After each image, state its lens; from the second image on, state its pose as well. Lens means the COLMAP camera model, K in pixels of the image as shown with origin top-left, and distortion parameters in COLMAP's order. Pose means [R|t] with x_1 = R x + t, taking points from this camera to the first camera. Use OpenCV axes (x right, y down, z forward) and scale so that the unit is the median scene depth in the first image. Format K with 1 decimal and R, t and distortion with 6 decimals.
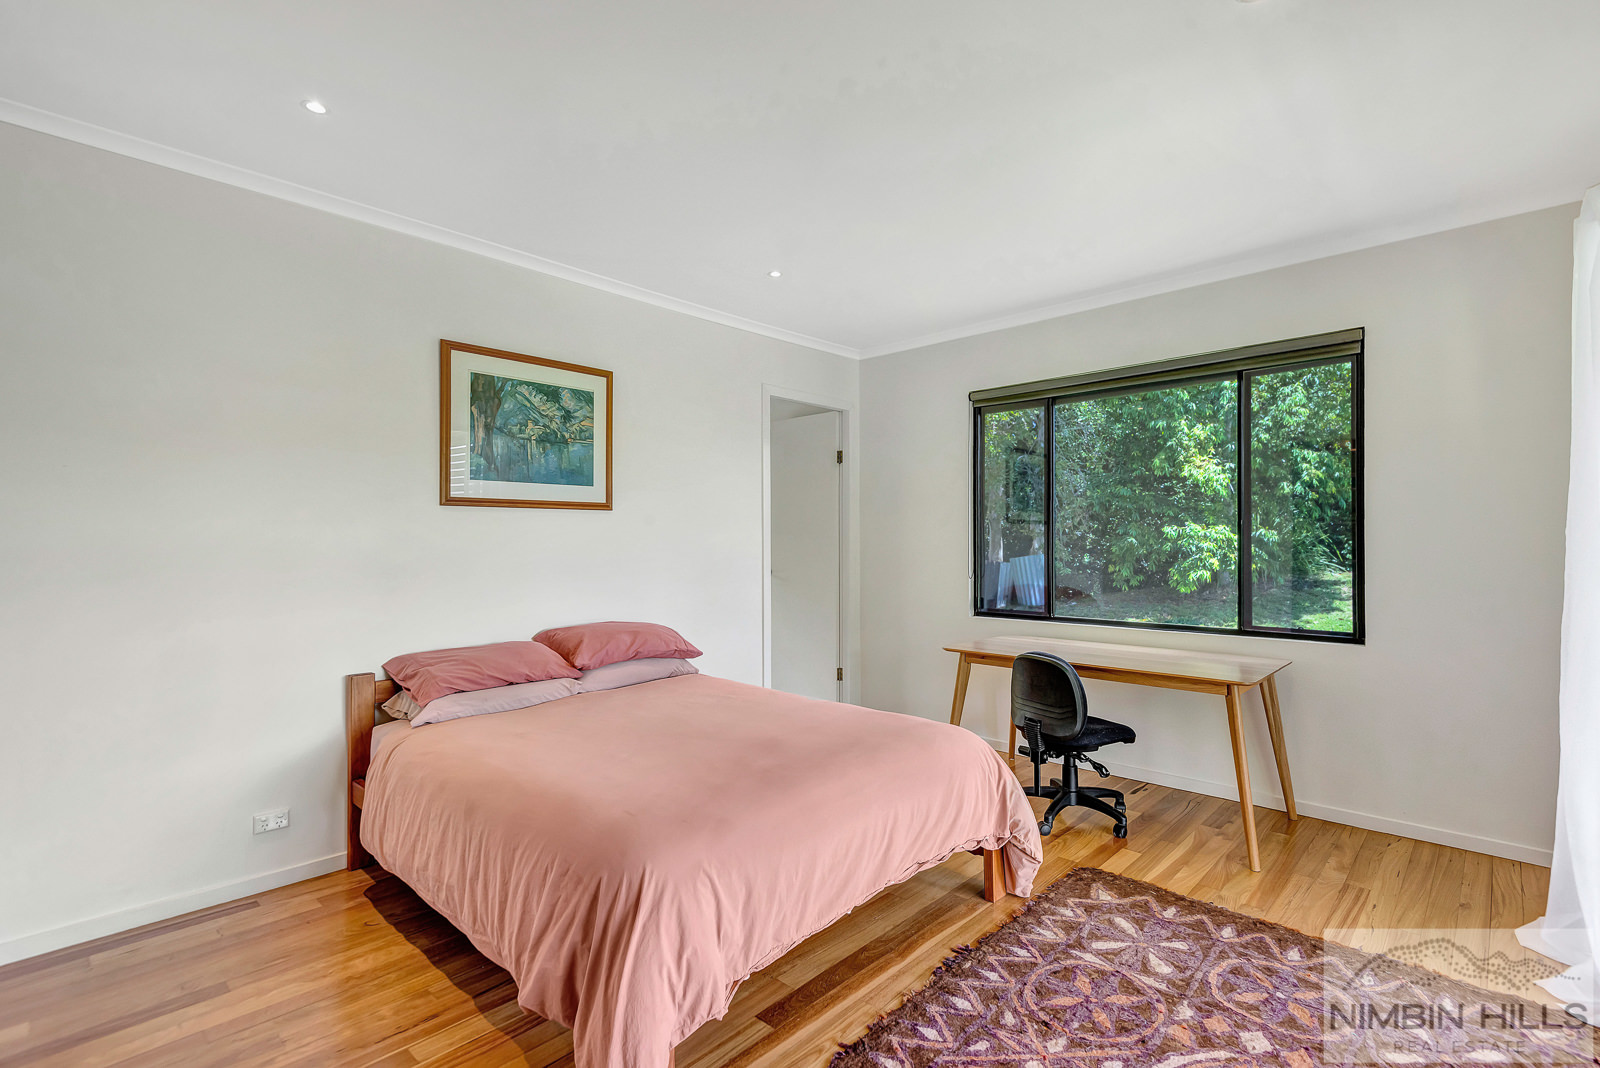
lens RADIAL K [[726.9, 0, 819.9], [0, 726.9, 540.8], [0, 0, 1]] dist [0.009610, -0.000438]
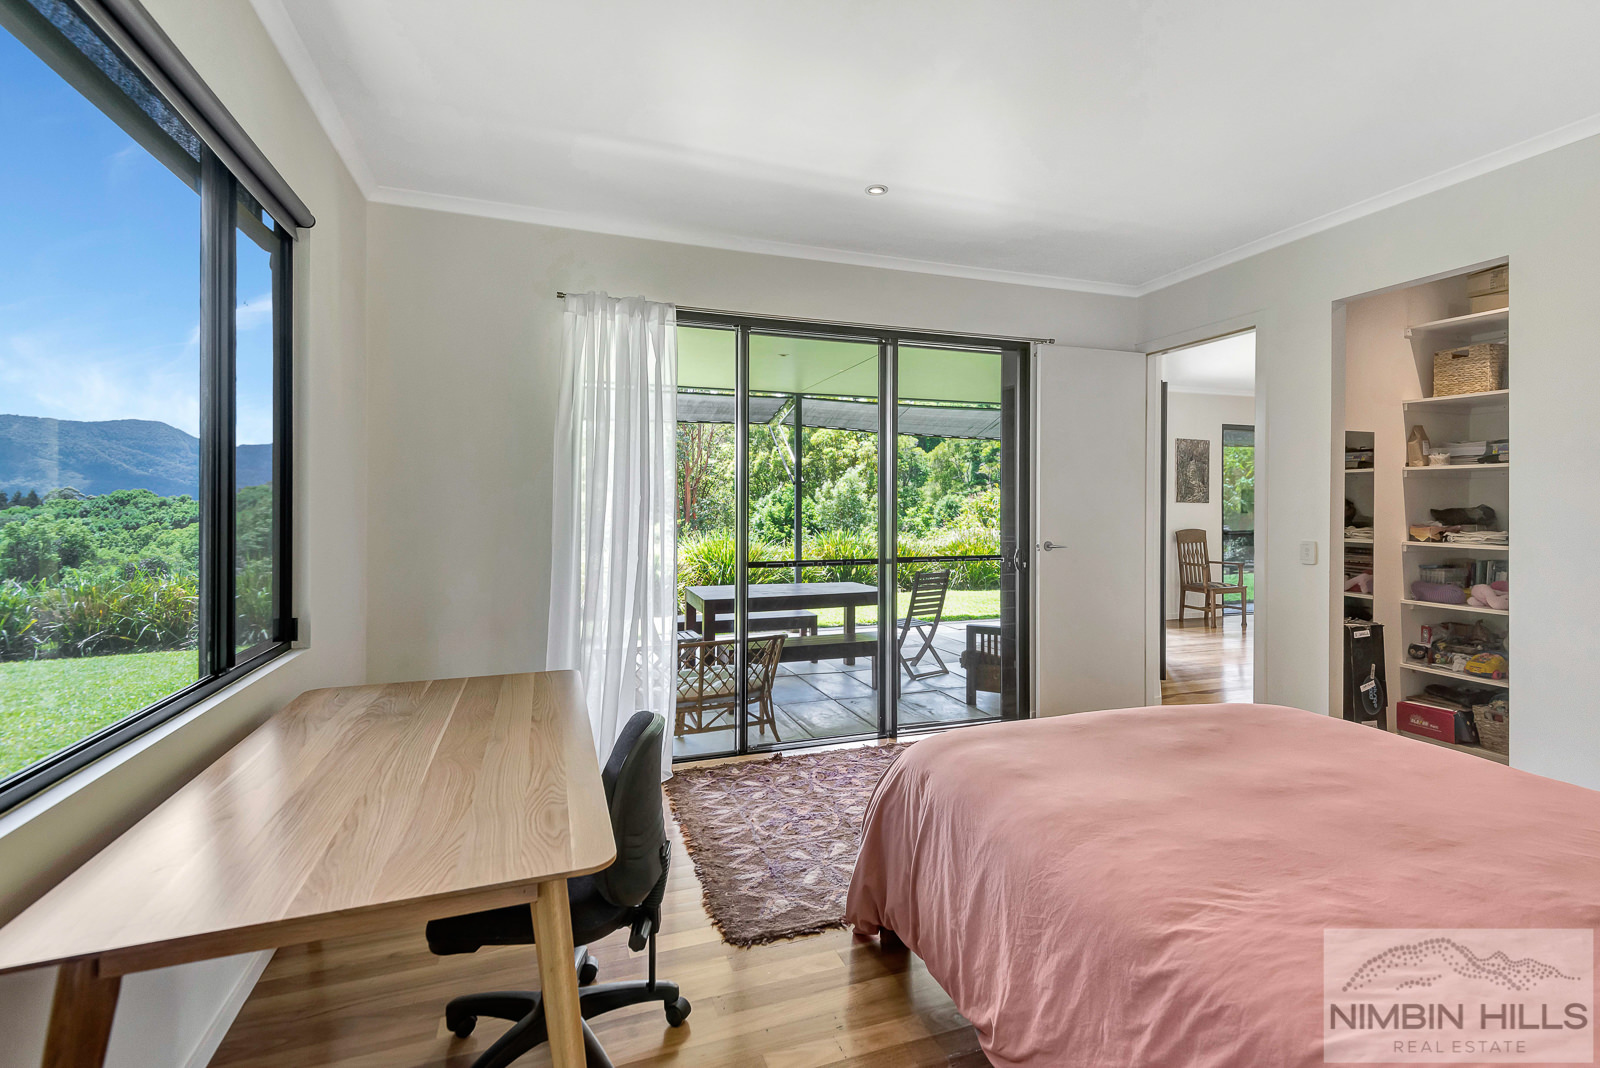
lens RADIAL K [[741.6, 0, 828.5], [0, 741.6, 516.1], [0, 0, 1]] dist [0.002500, -0.001011]
pose [[-0.895896, -0.007799, 0.444196, -0.064988], [-0.003828, 0.999944, 0.009836, 0.006710], [-0.444248, 0.007112, -0.895876, 1.921169]]
